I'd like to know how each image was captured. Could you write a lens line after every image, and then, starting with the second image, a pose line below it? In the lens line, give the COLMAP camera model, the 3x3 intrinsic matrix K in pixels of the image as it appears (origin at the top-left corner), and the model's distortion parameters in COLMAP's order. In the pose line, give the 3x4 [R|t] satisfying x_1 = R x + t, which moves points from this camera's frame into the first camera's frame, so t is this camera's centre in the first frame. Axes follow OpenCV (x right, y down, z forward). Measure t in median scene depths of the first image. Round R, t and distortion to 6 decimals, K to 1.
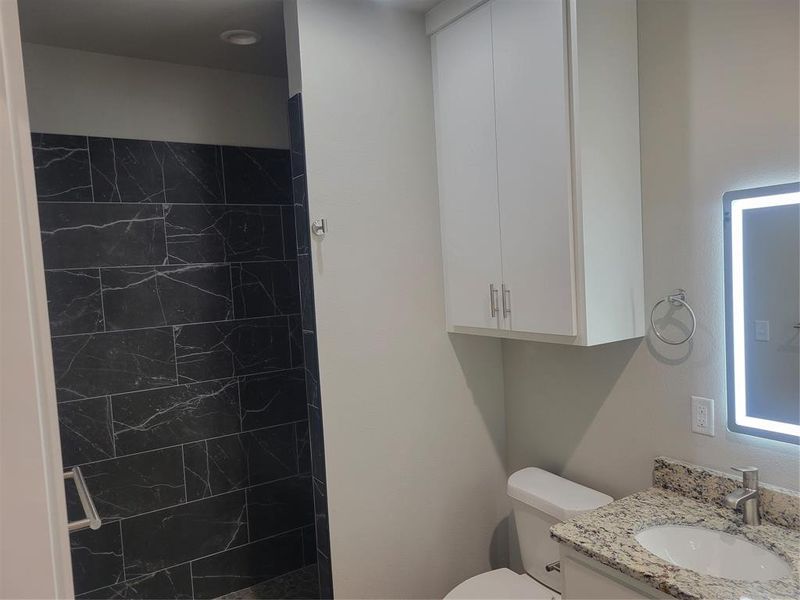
lens RADIAL K [[616.4, 0, 401.1], [0, 616.4, 303.0], [0, 0, 1]] dist [0.067487, -0.037426]
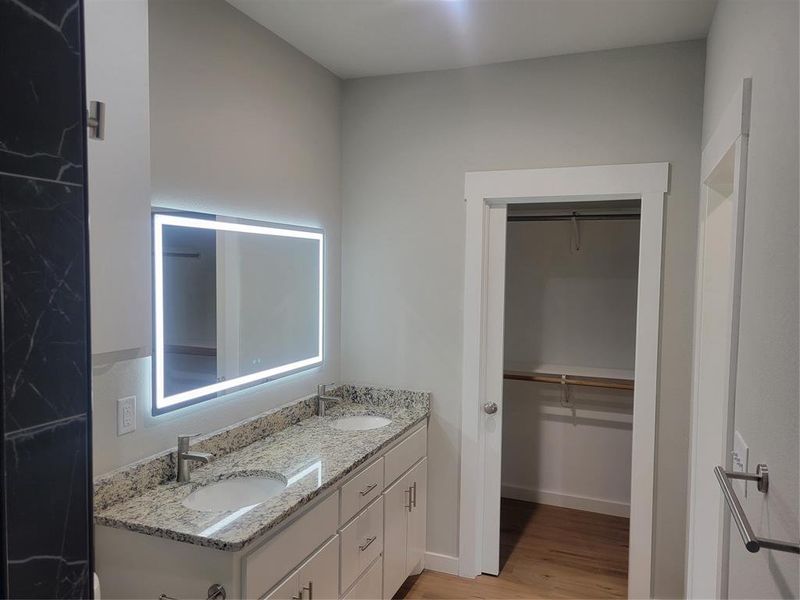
lens RADIAL K [[616.4, 0, 400.3], [0, 616.4, 298.4], [0, 0, 1]] dist [0.067487, -0.037426]
pose [[-0.595978, 0.006670, 0.802973, -0.648441], [0.070259, 0.996564, 0.043869, -0.026778], [-0.799921, 0.082561, -0.594398, 1.300887]]
